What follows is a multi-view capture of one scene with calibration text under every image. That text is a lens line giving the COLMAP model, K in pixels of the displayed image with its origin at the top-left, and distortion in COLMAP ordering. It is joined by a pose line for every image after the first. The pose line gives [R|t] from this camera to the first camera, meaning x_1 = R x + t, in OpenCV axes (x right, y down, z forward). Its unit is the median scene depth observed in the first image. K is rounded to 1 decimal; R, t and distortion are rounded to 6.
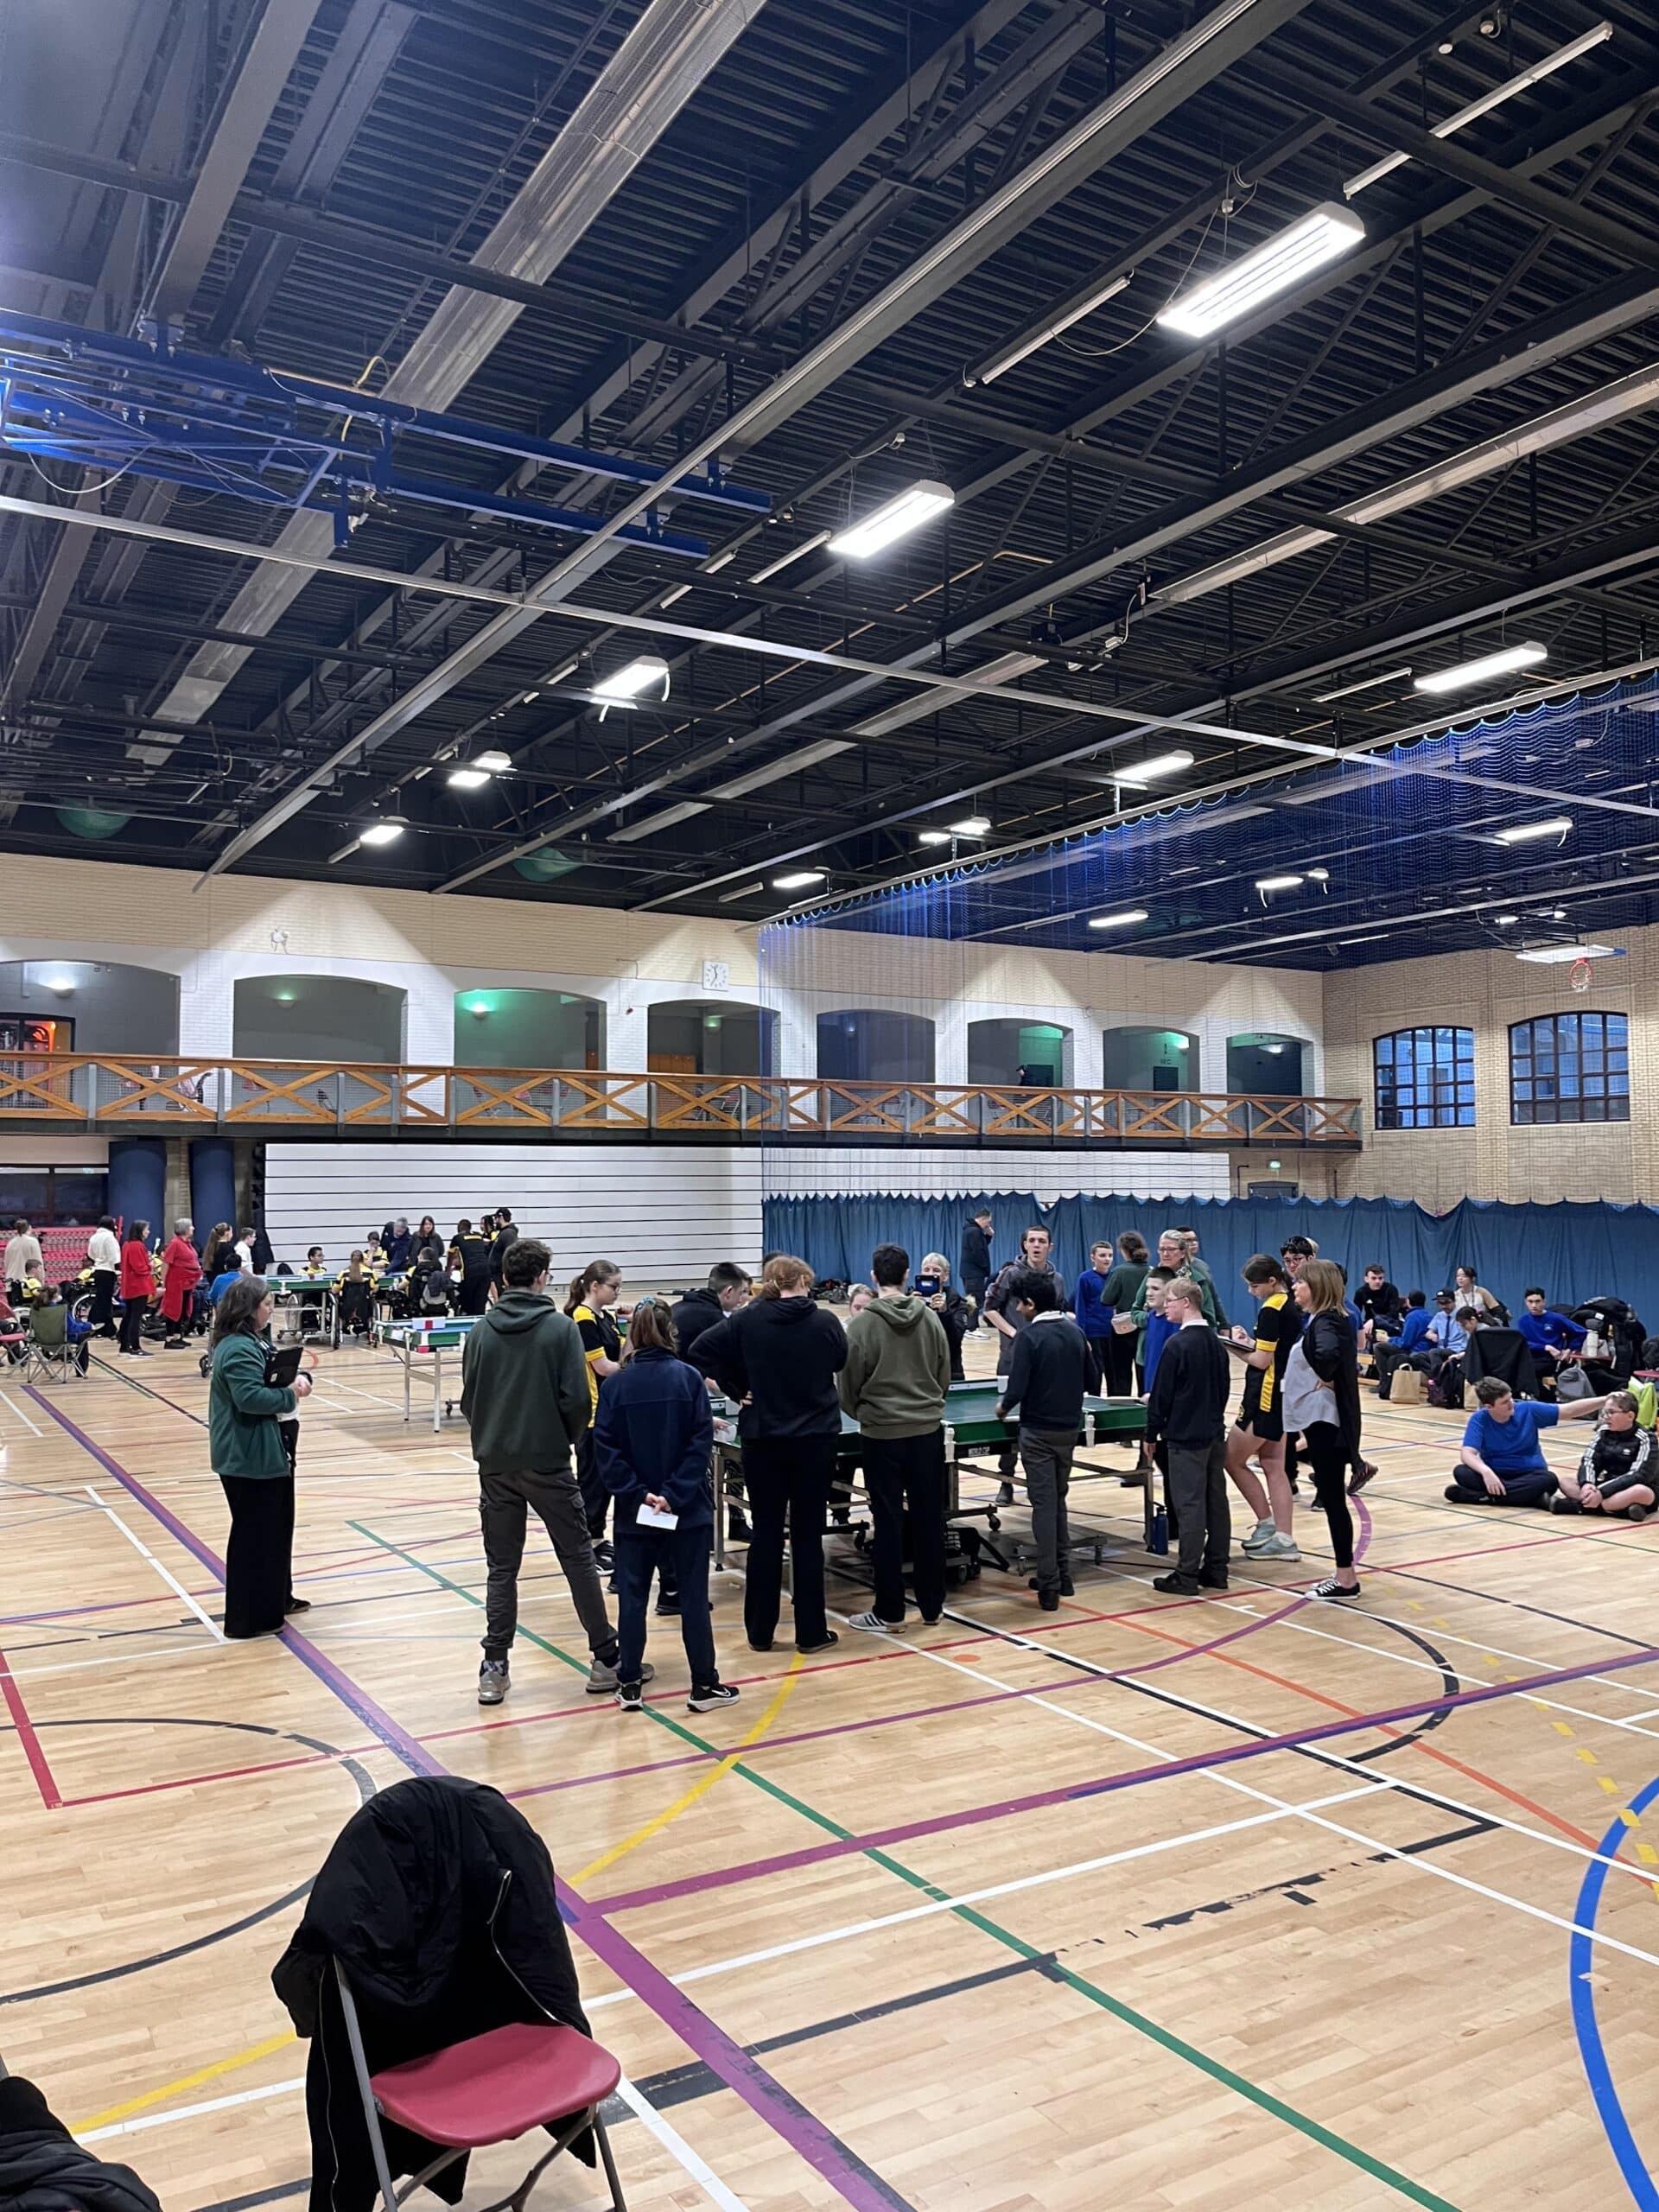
lens RADIAL K [[1673.3, 0, 832.9], [0, 1673.3, 1103.3], [0, 0, 1]] dist [0.052429, -0.000977]
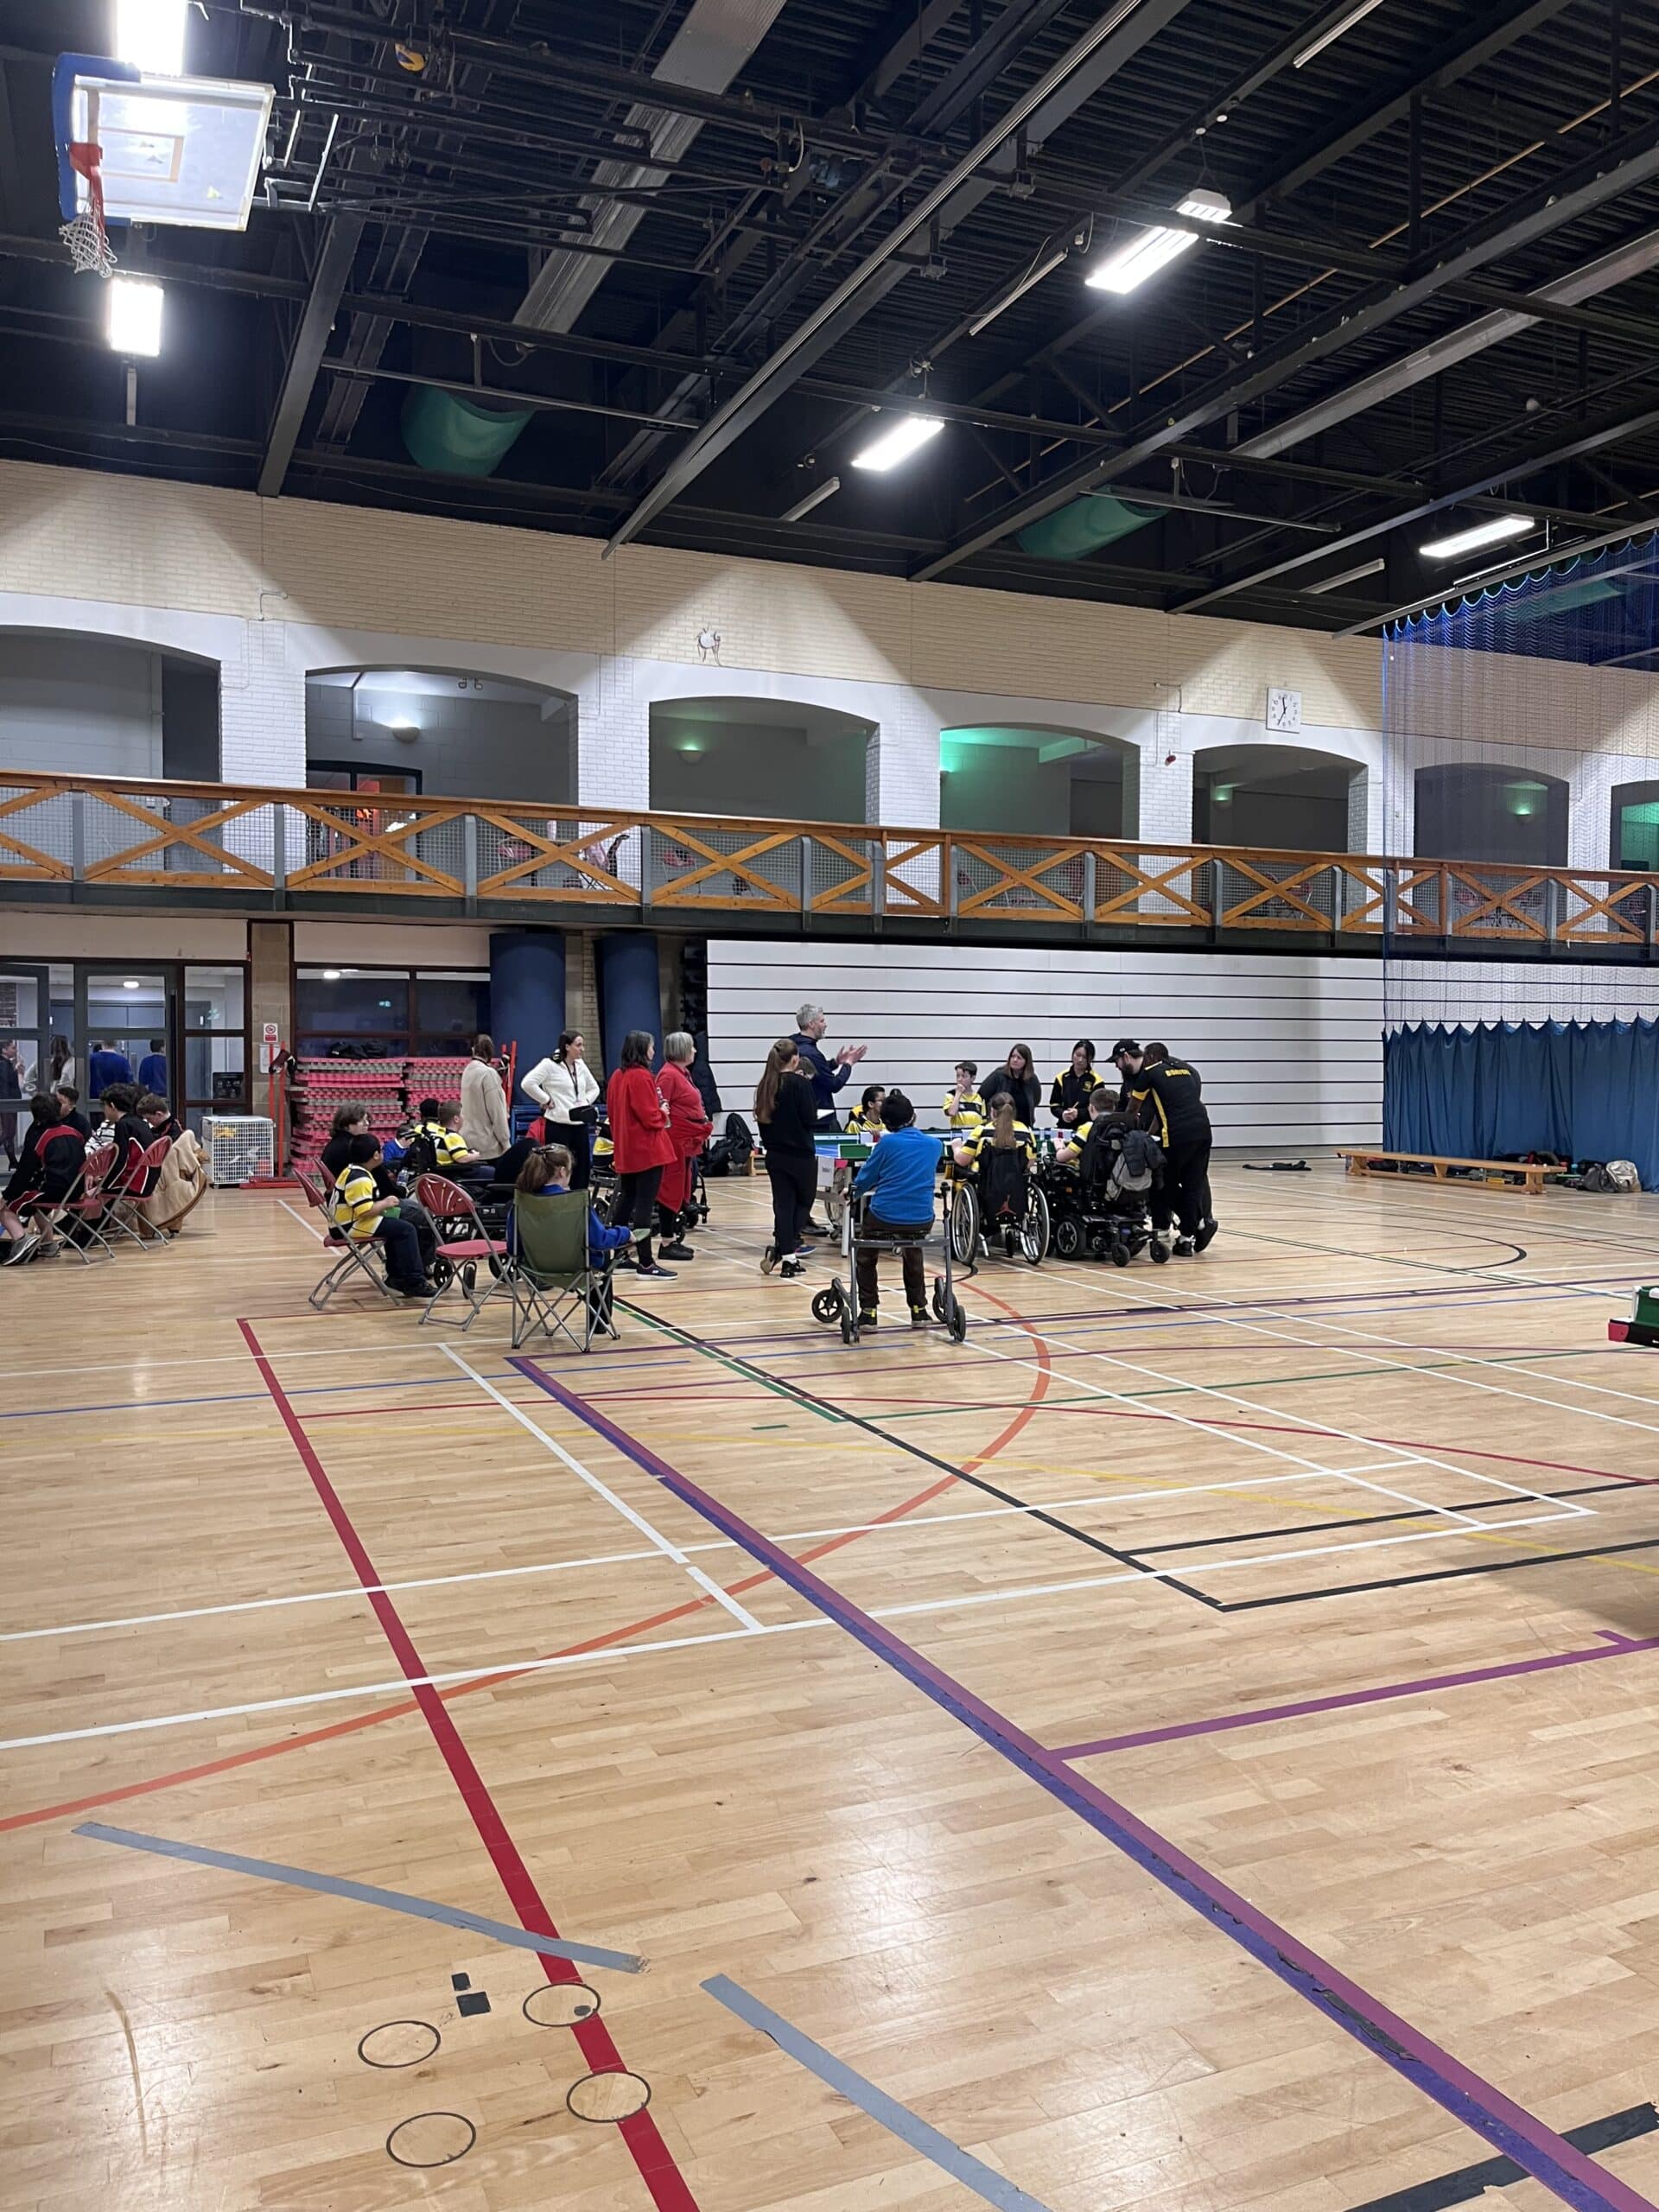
lens RADIAL K [[1673.3, 0, 827.9], [0, 1673.3, 1107.0], [0, 0, 1]] dist [0.052429, -0.000977]
pose [[0.991817, 0.012905, -0.127011, -0.192573], [-0.001948, 0.996292, 0.086017, 0.031725], [0.127650, -0.085066, 0.988165, 0.318519]]
